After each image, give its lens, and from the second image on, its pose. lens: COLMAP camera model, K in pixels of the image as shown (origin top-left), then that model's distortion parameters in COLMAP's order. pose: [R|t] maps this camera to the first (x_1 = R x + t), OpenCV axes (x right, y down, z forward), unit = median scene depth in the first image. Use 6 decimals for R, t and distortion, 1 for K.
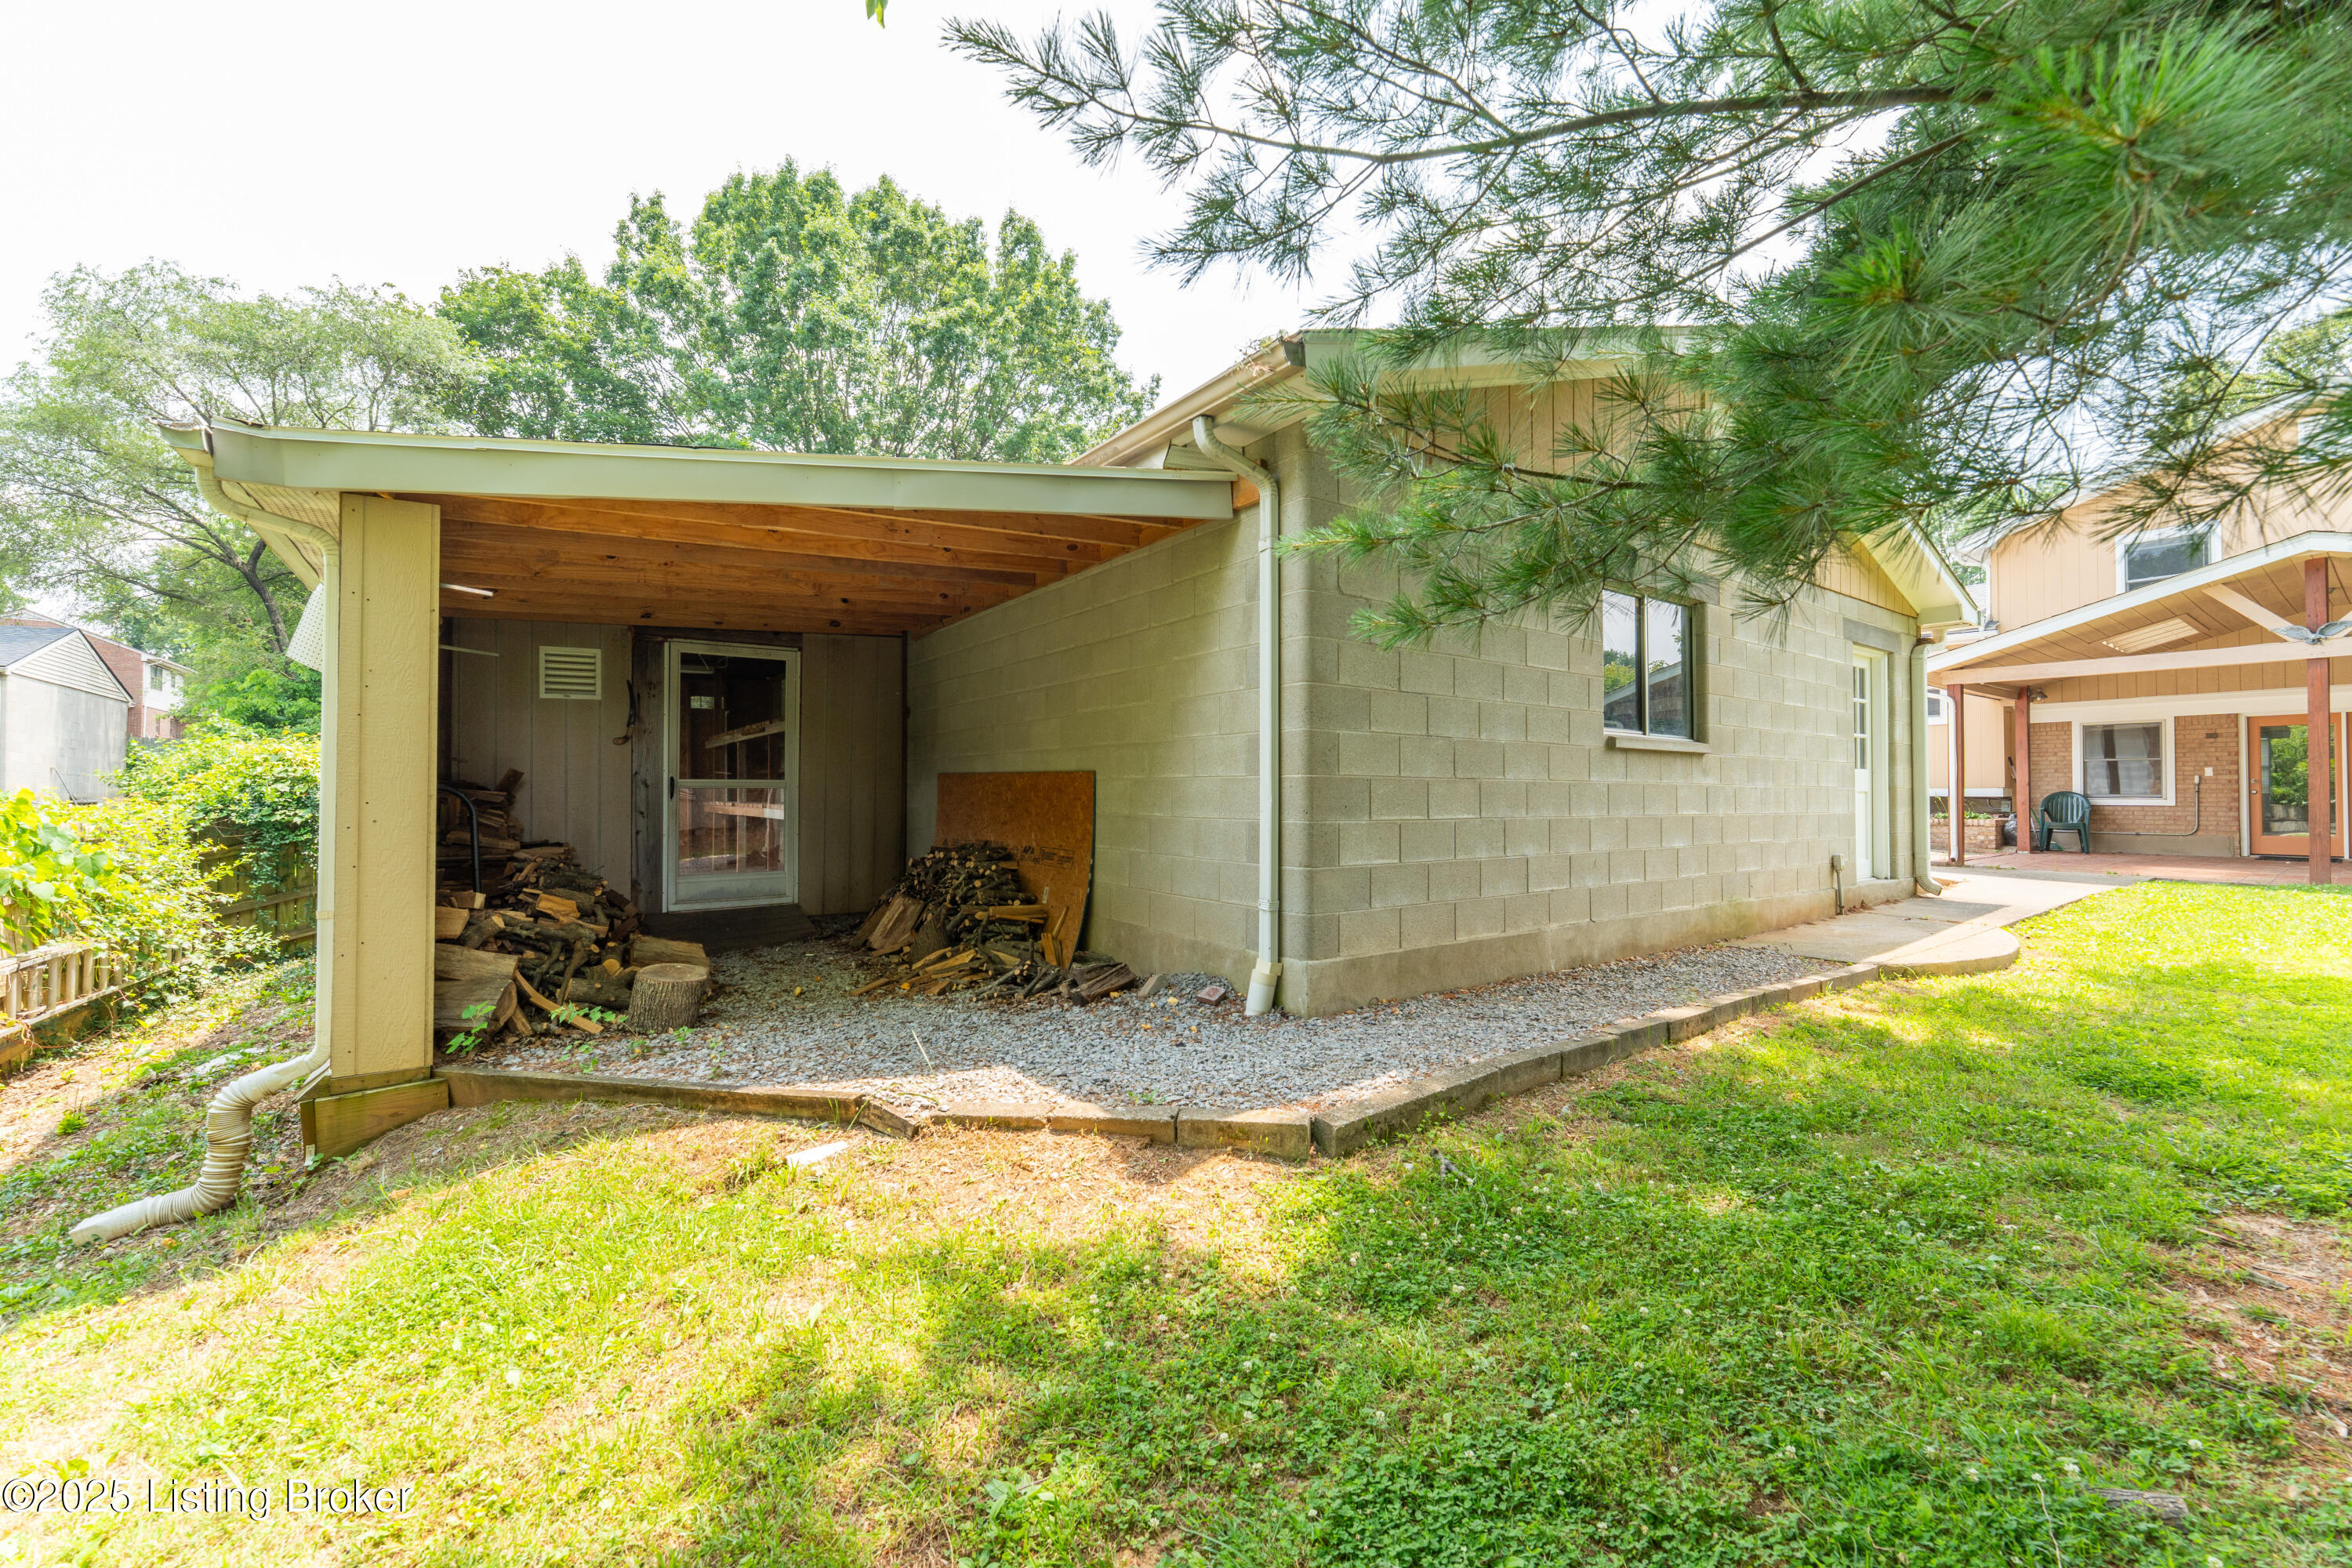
lens RADIAL K [[942.9, 0, 1183.3], [0, 942.9, 783.7], [0, 0, 1]] dist [-0.002640, 0.000189]
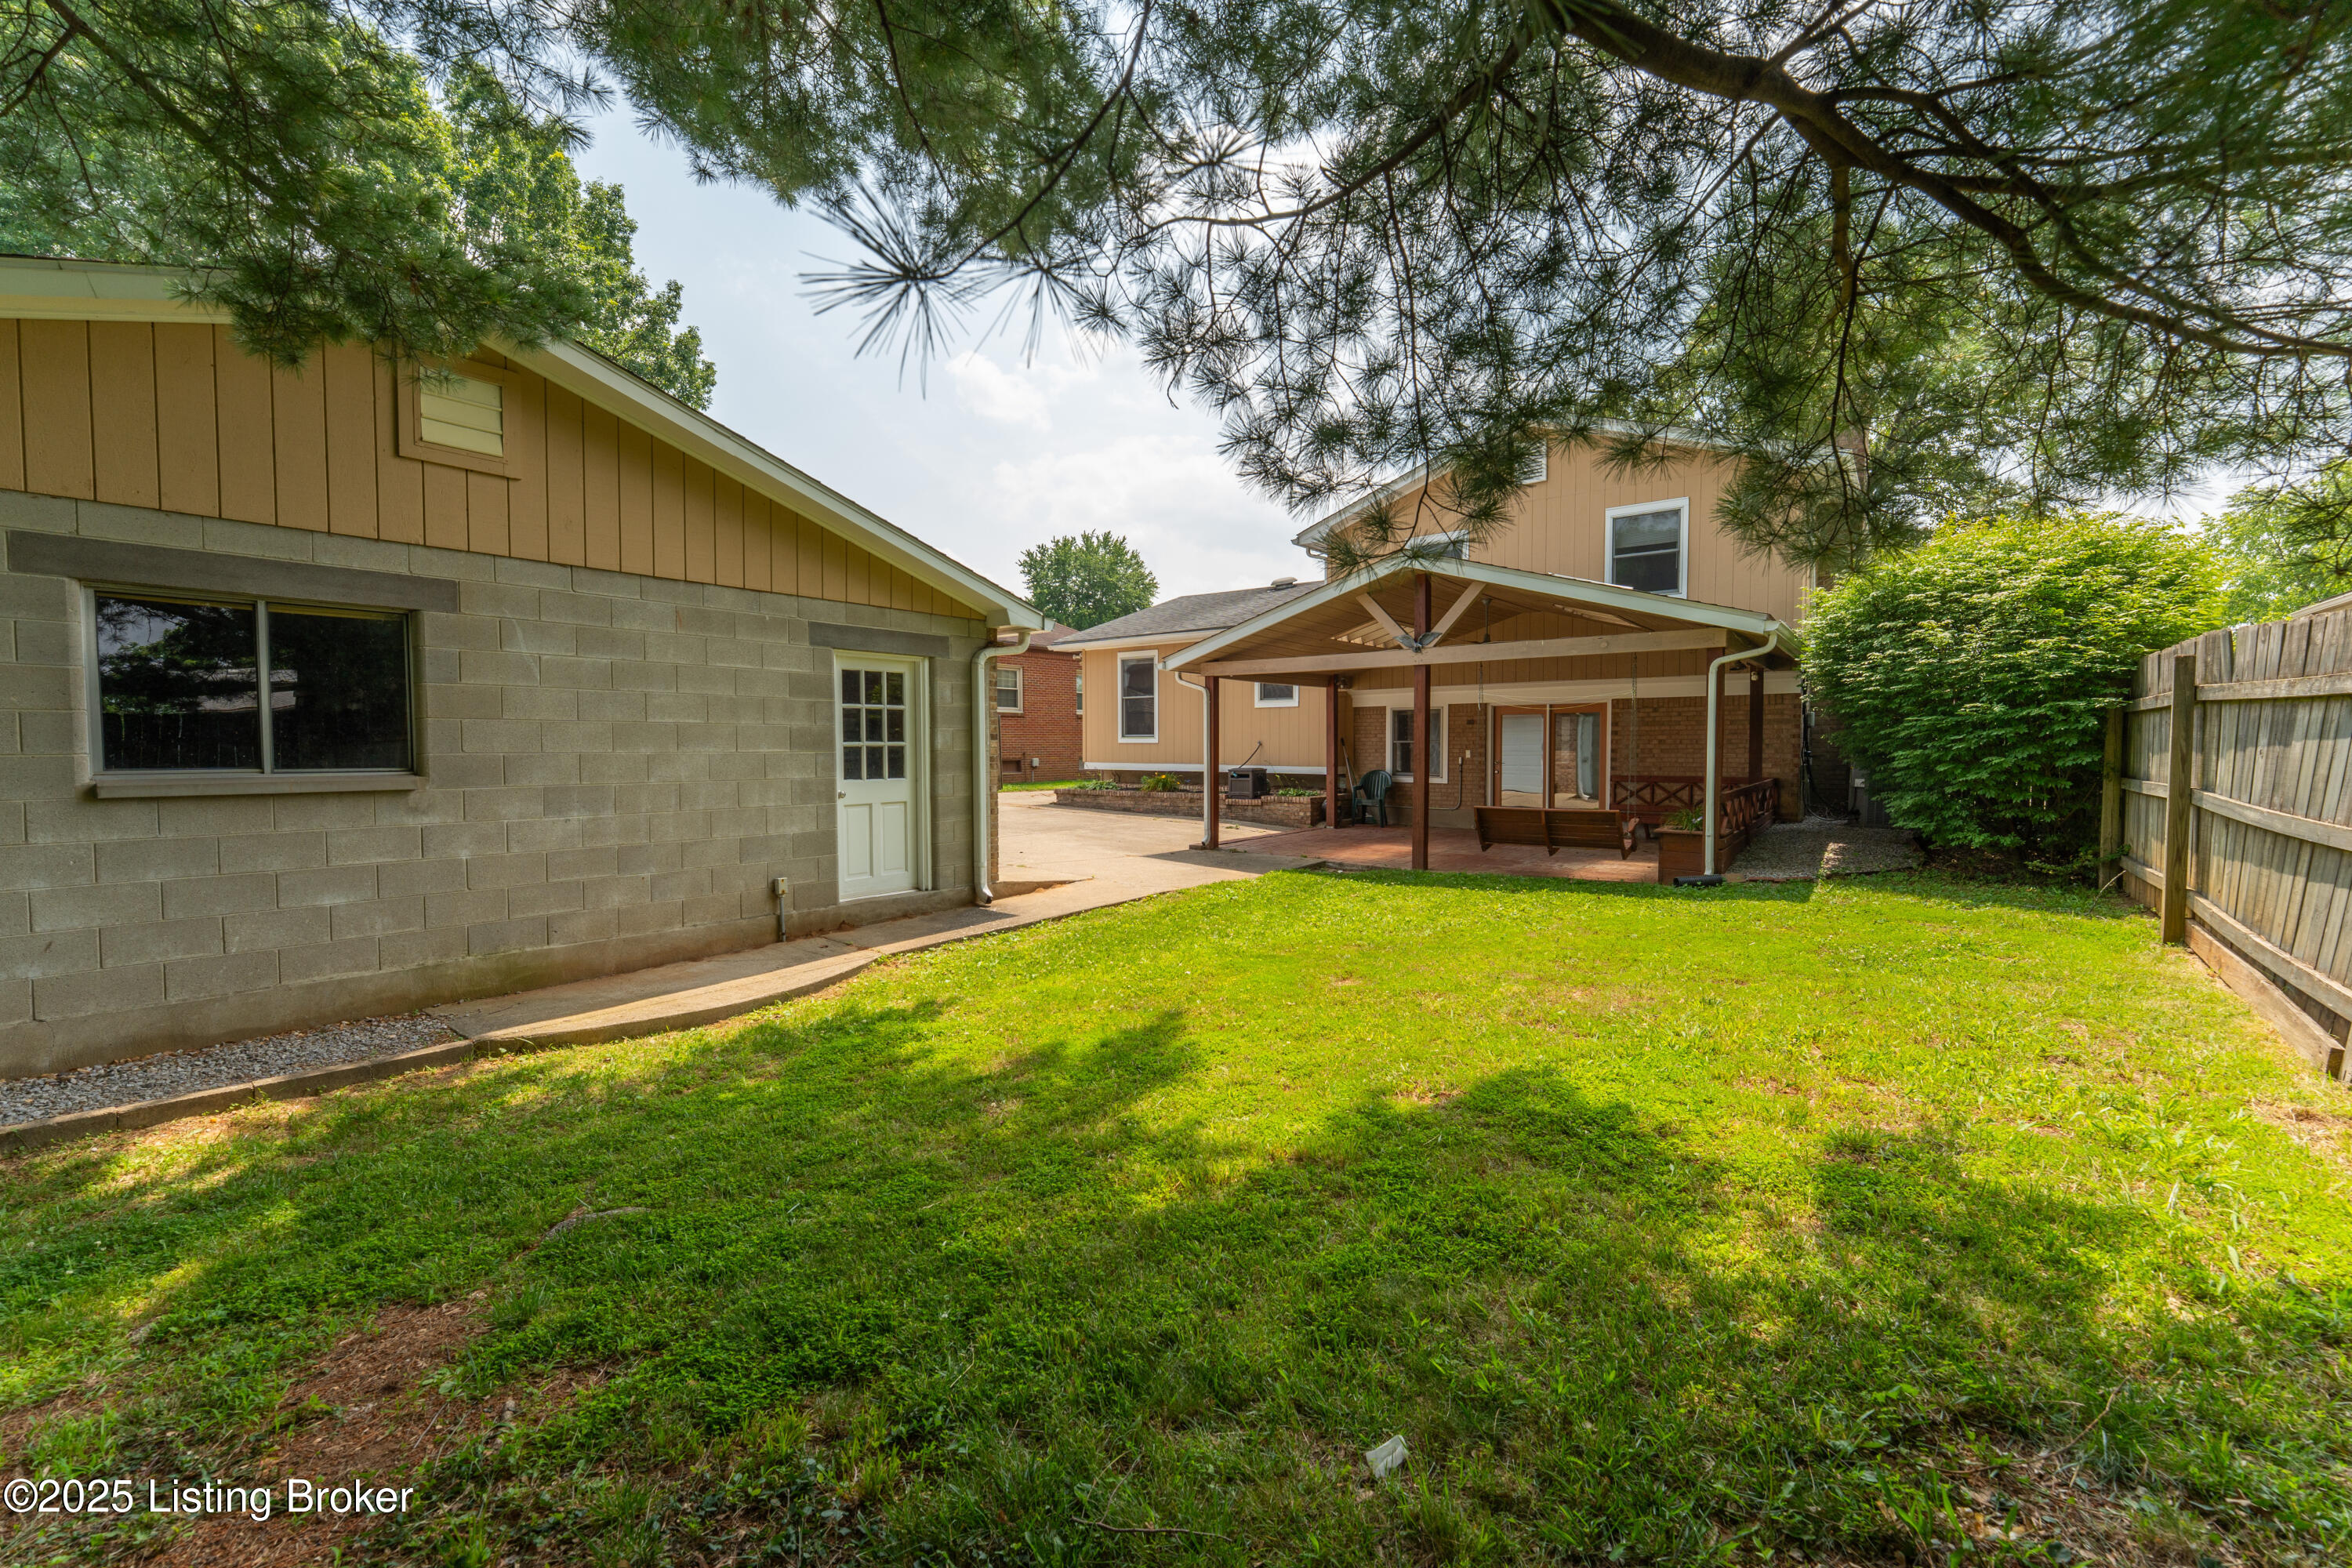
lens RADIAL K [[942.9, 0, 1183.3], [0, 942.9, 783.7], [0, 0, 1]] dist [-0.002640, 0.000189]
pose [[0.968216, -0.010993, 0.249875, 0.460546], [-0.004263, 0.998163, 0.060435, -0.042414], [-0.250080, -0.059579, 0.966390, -0.006333]]
